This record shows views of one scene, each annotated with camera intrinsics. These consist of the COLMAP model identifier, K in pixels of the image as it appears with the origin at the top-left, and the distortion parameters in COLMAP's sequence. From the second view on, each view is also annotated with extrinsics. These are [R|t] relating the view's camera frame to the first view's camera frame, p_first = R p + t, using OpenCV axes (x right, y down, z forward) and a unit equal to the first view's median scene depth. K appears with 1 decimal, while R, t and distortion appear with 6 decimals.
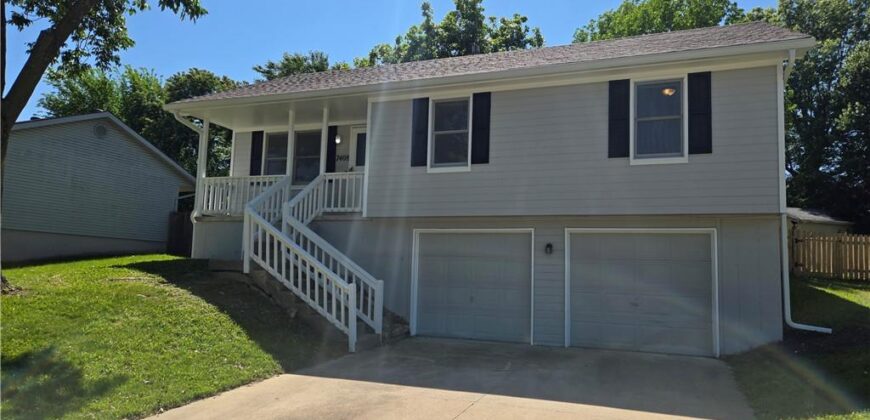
lens RADIAL K [[703.5, 0, 435.0], [0, 703.5, 210.0], [0, 0, 1]] dist [-0.001158, -0.185554]
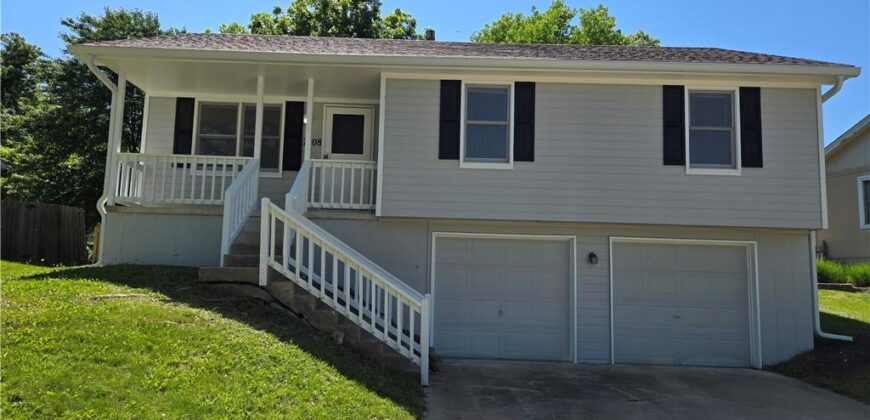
lens RADIAL K [[703.5, 0, 435.0], [0, 703.5, 210.0], [0, 0, 1]] dist [-0.001158, -0.185554]
pose [[0.917821, 0.039865, 0.394987, -0.379631], [-0.042056, 0.999110, -0.003112, 0.002921], [-0.394760, -0.013755, 0.918681, 0.222461]]
